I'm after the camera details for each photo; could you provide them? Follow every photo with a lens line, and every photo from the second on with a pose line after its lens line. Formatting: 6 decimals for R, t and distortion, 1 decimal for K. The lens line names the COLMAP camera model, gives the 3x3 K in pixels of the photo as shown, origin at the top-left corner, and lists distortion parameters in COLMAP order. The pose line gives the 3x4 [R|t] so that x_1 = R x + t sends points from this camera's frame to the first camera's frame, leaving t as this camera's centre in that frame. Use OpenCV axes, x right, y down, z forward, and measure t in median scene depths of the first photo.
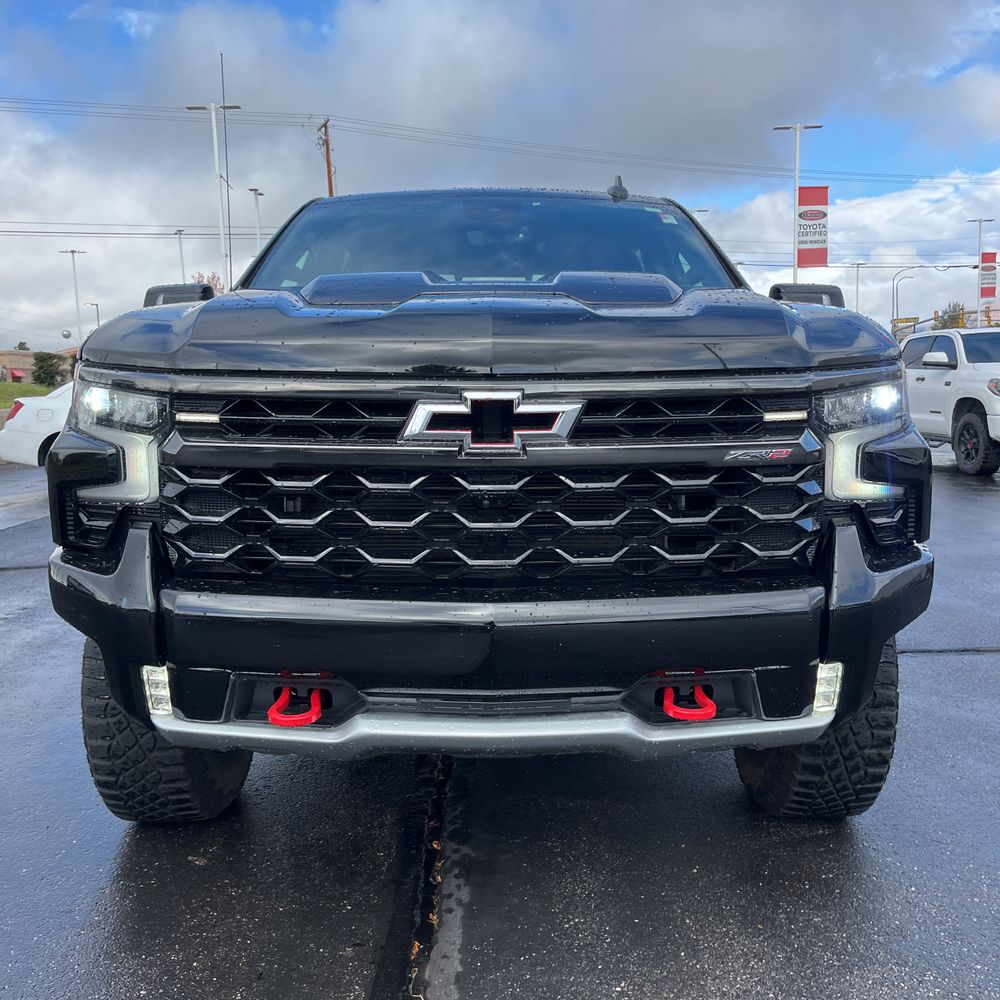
lens RADIAL K [[1006.0, 0, 505.2], [0, 1006.0, 495.7], [0, 0, 1]] dist [0.056723, -0.068972]
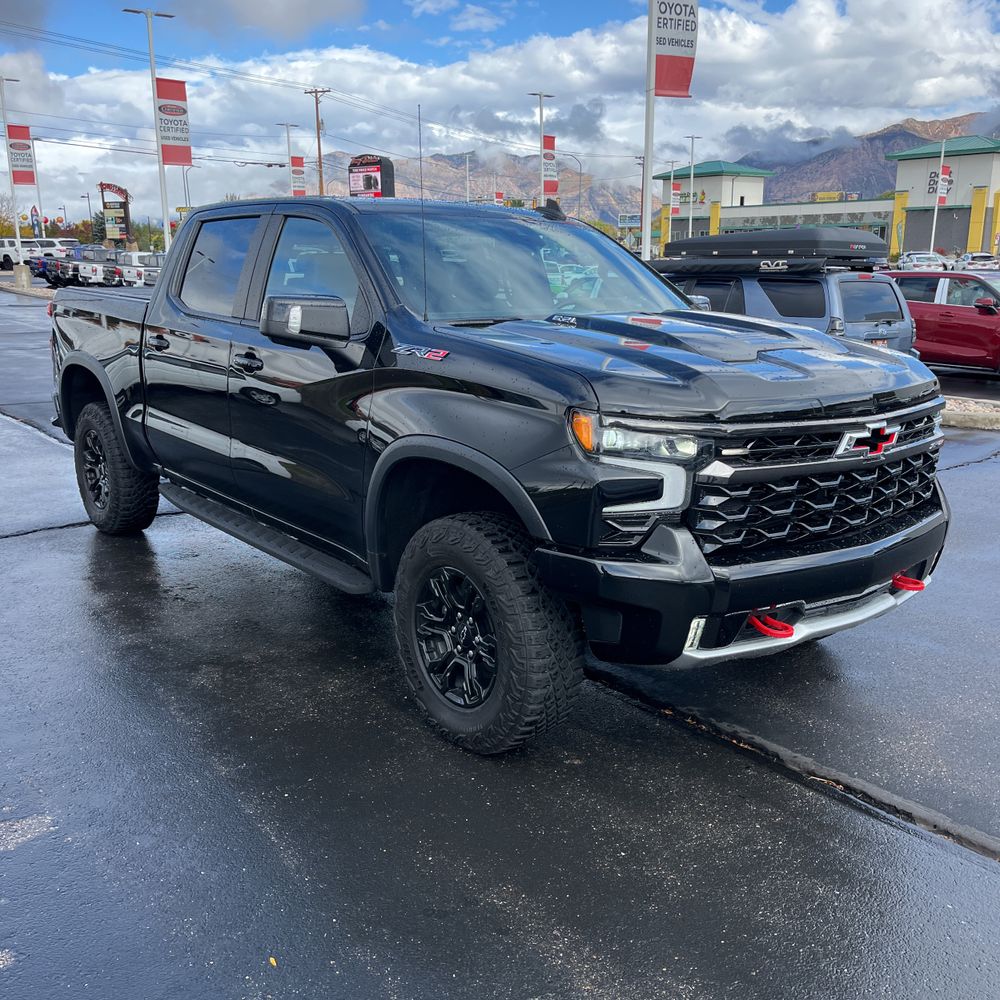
lens RADIAL K [[1000.6, 0, 500.4], [0, 1000.6, 506.6], [0, 0, 1]] dist [0.042375, 0.008353]
pose [[0.787645, -0.125091, 0.603298, -1.434558], [0.052774, 0.989272, 0.136221, -0.210273], [-0.613865, -0.075455, 0.785796, 0.033792]]
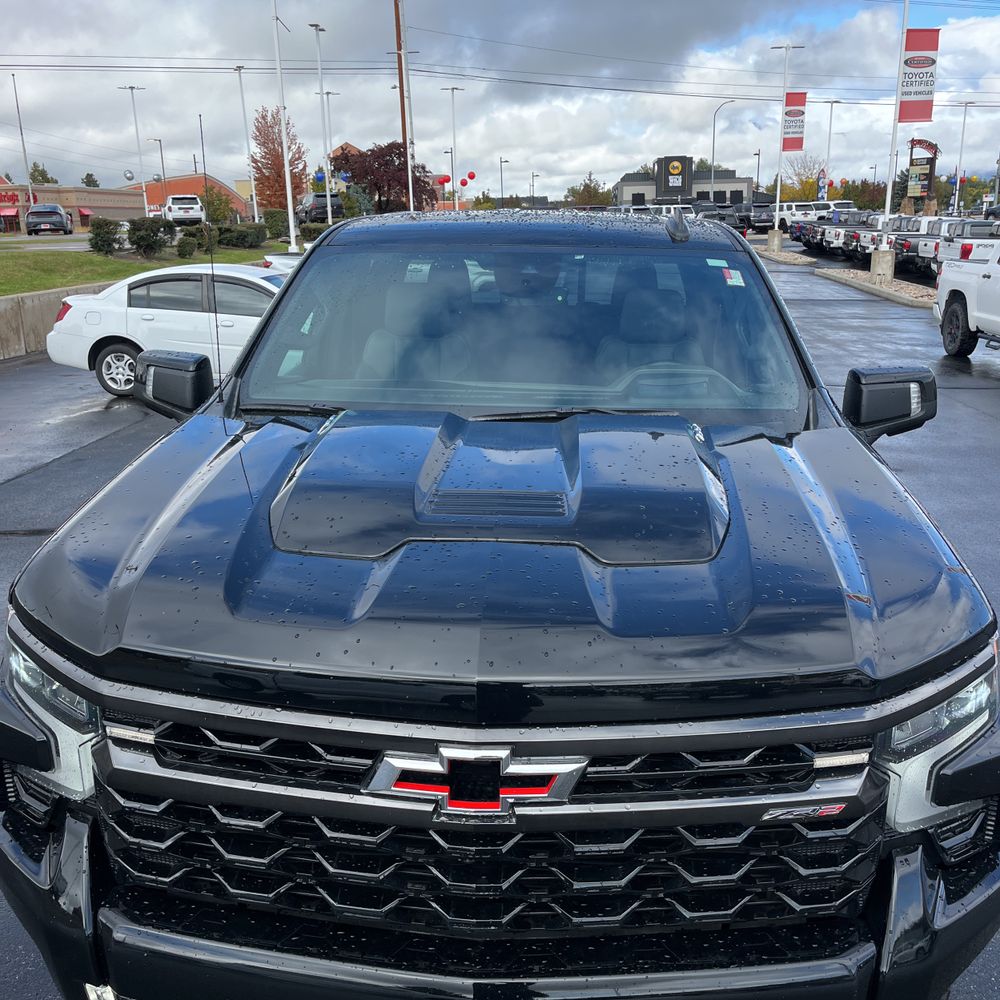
lens RADIAL K [[1014.5, 0, 515.9], [0, 1014.5, 511.1], [0, 0, 1]] dist [0.013770, 0.000794]
pose [[0.998094, 0.028015, -0.054979, 0.055020], [-0.018600, 0.986148, 0.164824, -0.389585], [0.058835, -0.163487, 0.984790, 0.210833]]
